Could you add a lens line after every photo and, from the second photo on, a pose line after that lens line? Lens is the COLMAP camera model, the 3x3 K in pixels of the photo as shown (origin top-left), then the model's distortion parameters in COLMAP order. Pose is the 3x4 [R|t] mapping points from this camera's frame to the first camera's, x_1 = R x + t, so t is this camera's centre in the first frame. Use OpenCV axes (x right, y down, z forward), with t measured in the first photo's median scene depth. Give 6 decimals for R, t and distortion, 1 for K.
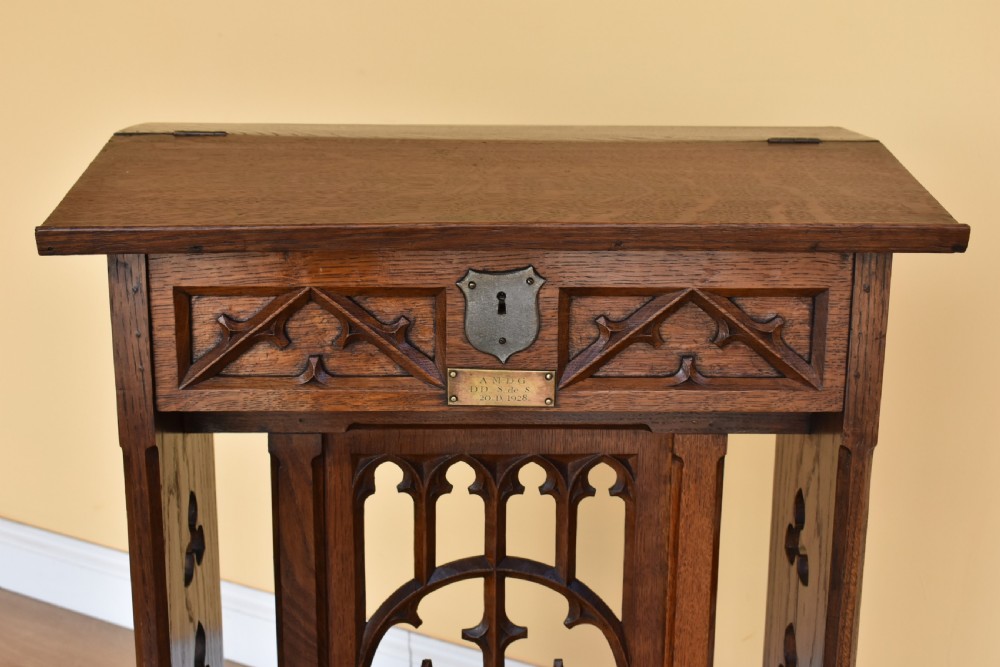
lens RADIAL K [[1266.9, 0, 497.5], [0, 1266.9, 316.6], [0, 0, 1]] dist [-0.023104, 0.000000]
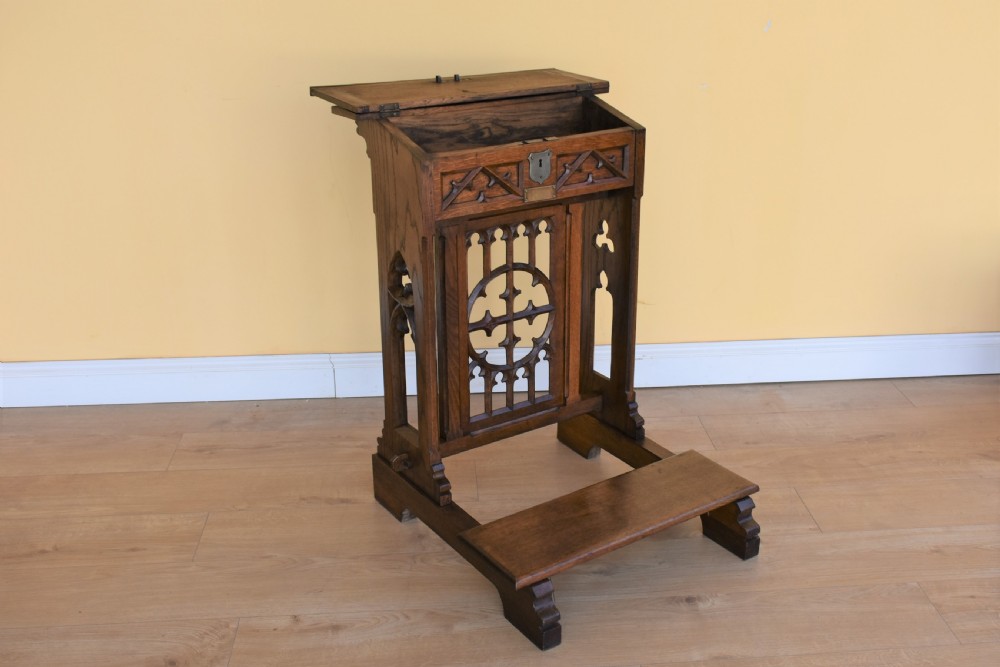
lens RADIAL K [[1114.2, 0, 539.5], [0, 1114.2, 327.2], [0, 0, 1]] dist [-0.015377, 0.000000]
pose [[0.820344, -0.206145, 0.533423, -1.376919], [0.125669, 0.974952, 0.183512, -0.108469], [-0.557892, -0.083508, 0.825701, -1.067595]]
